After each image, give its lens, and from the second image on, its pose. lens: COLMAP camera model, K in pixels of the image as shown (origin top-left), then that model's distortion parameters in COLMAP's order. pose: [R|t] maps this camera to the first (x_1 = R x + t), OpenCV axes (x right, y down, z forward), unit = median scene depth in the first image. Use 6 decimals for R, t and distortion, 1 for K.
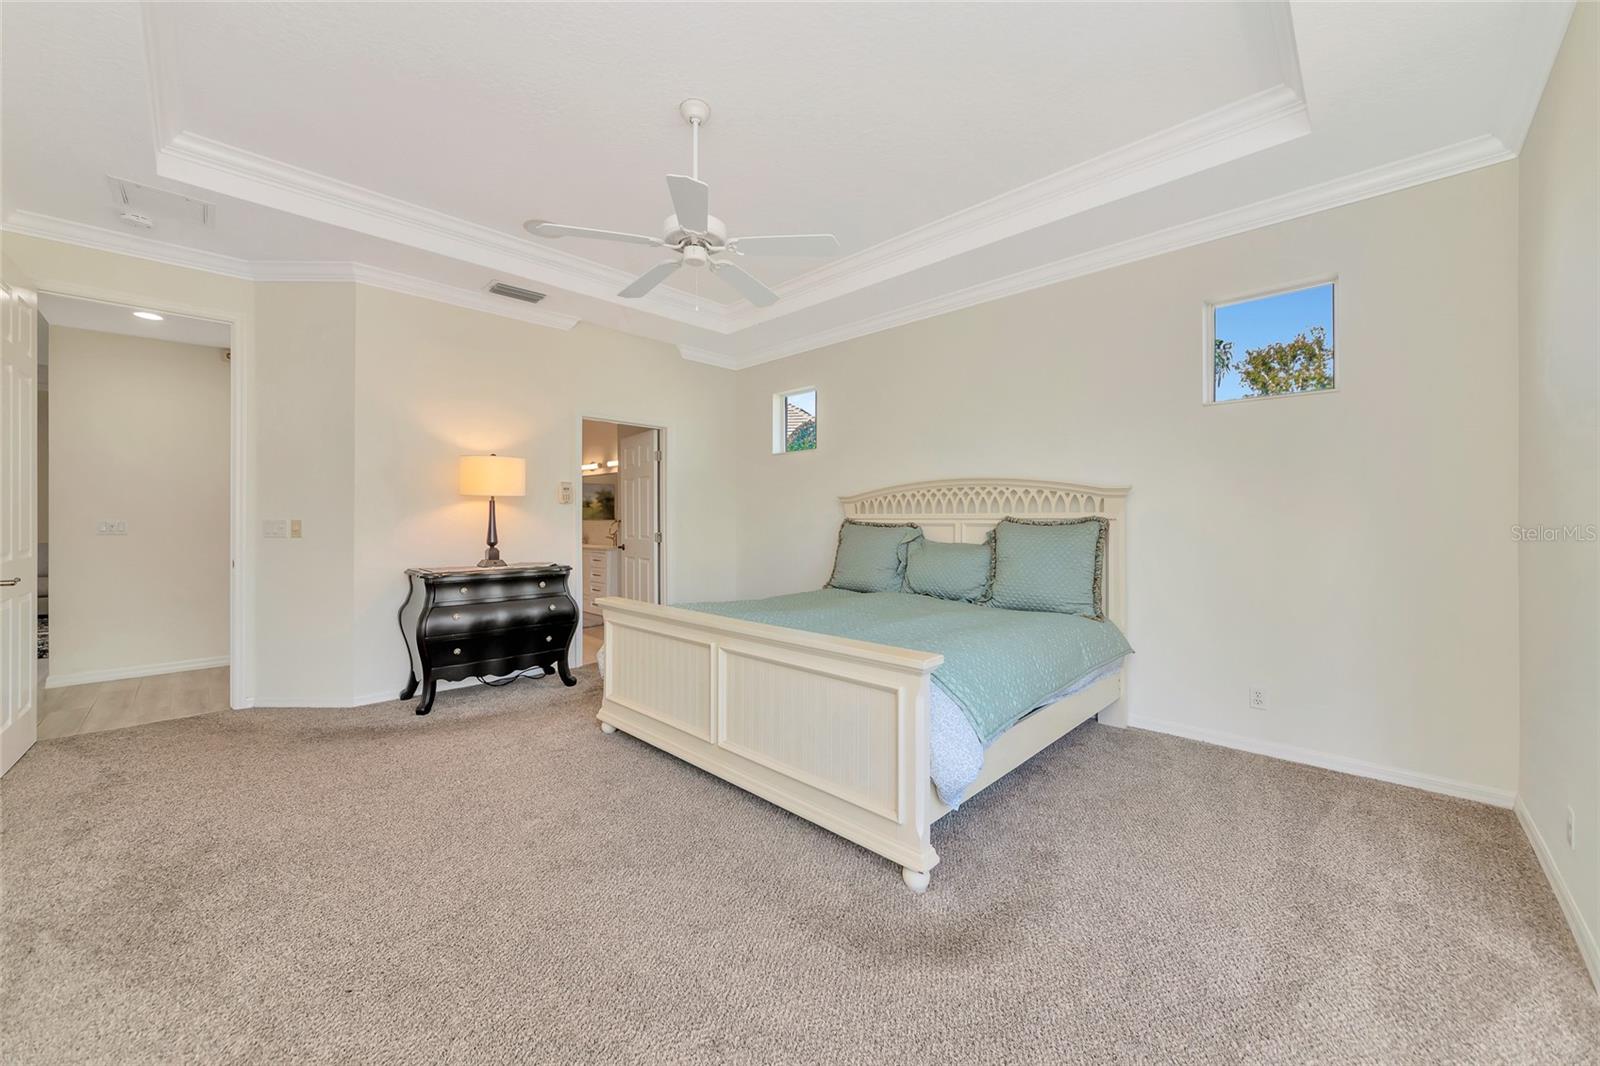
lens RADIAL K [[591.5, 0, 796.7], [0, 591.5, 519.9], [0, 0, 1]] dist [-0.000221, -0.000015]
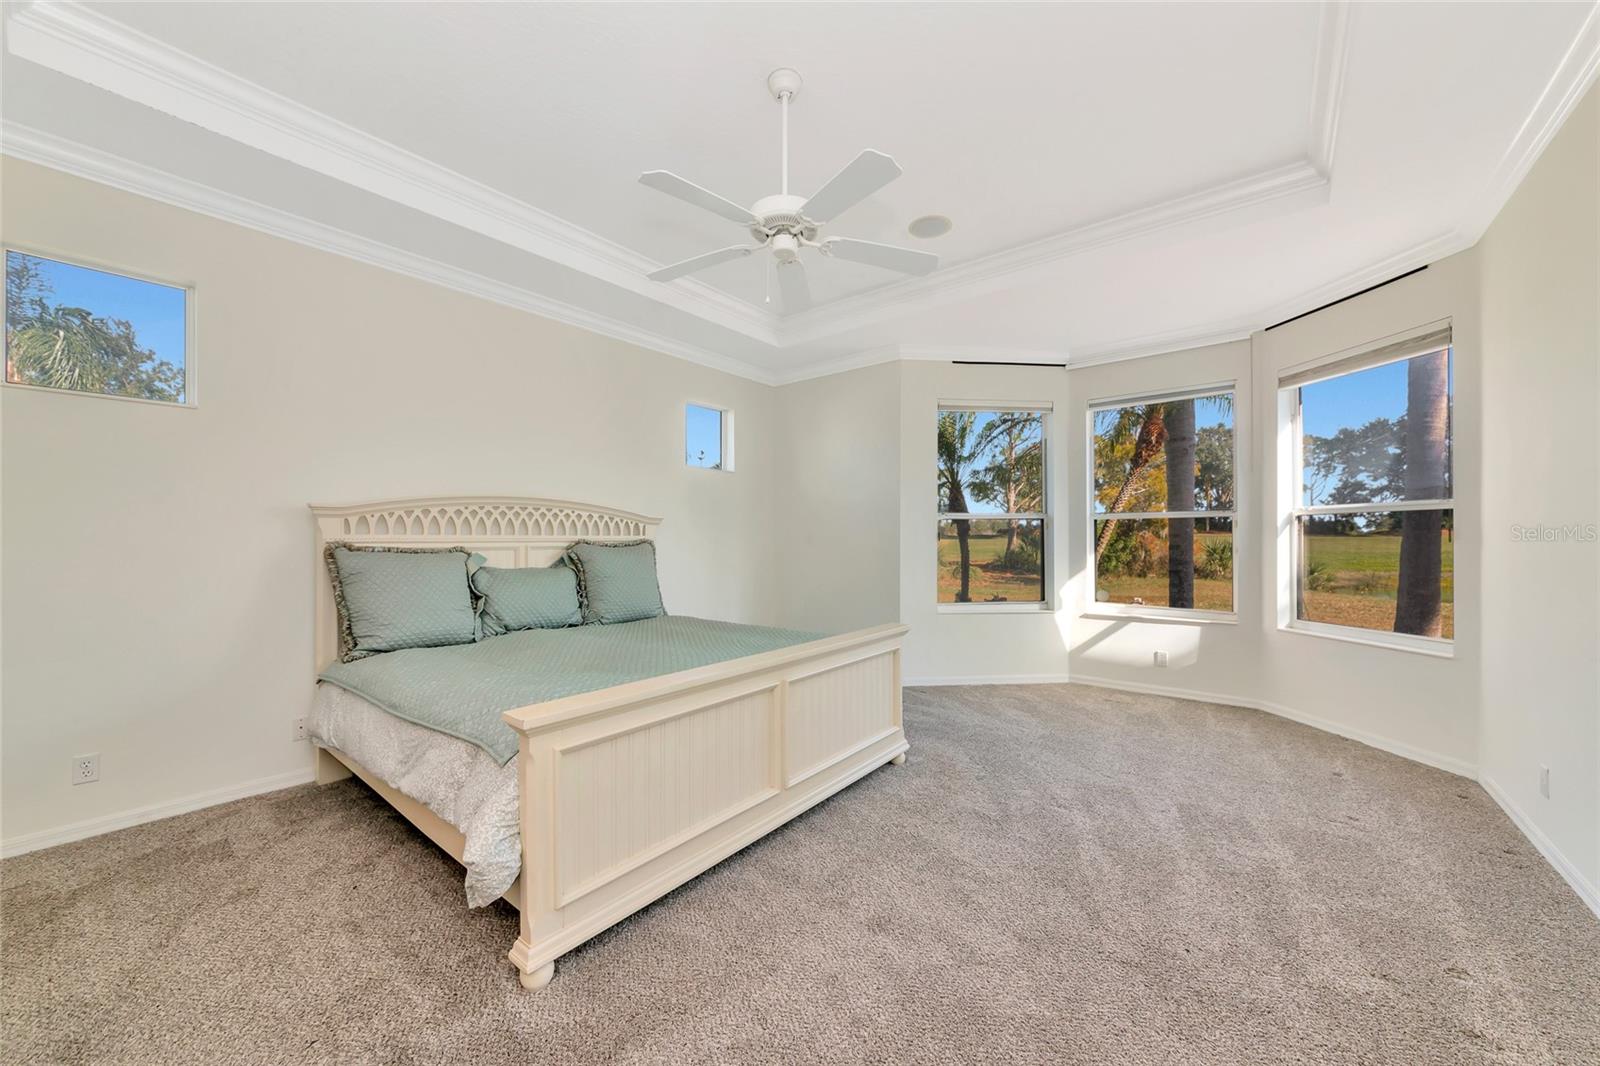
lens RADIAL K [[581.6, 0, 800.0], [0, 581.6, 533.0], [0, 0, 1]] dist [-0.000103, 0.000015]
pose [[-0.104995, 0.014205, 0.994371, -0.660975], [0.004665, 0.999894, -0.013792, -0.000729], [-0.994462, 0.003191, -0.105050, 0.685805]]
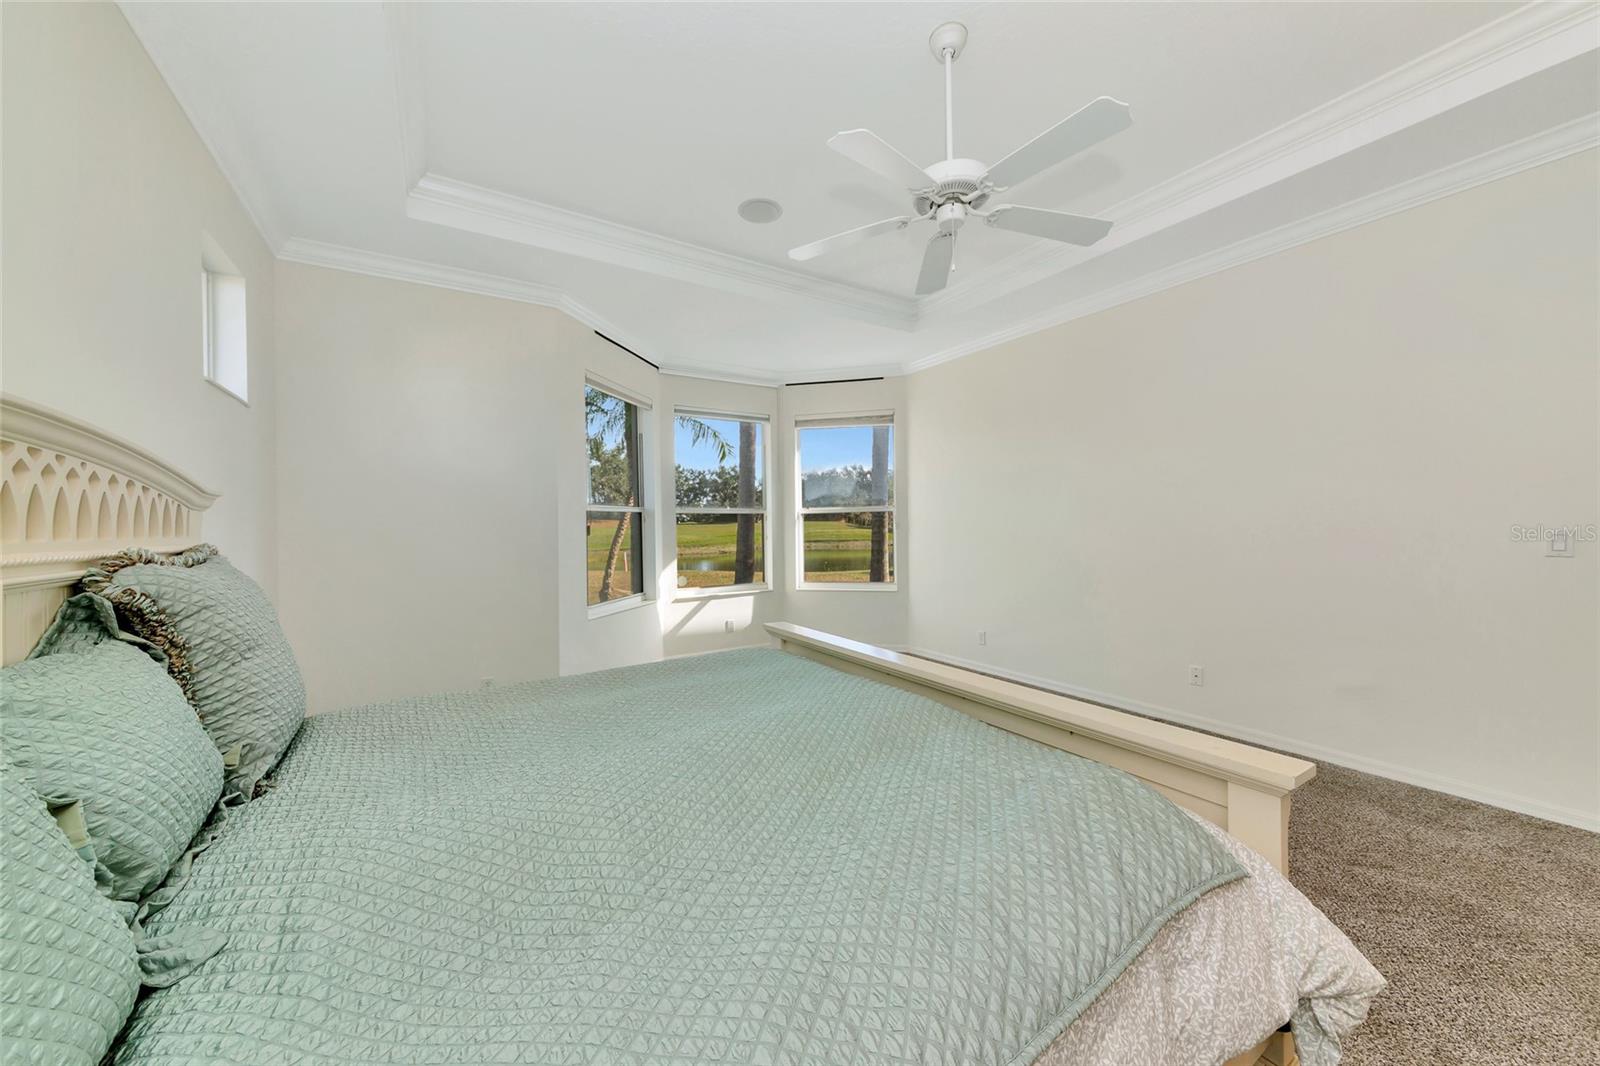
lens RADIAL K [[563.2, 0, 797.0], [0, 563.2, 518.3], [0, 0, 1]] dist [-0.000103, -0.000009]
pose [[-0.971632, 0.020091, 0.235642, -0.088408], [0.018206, 0.999783, -0.010170, -0.012632], [-0.235796, -0.005591, -0.971787, 1.157122]]
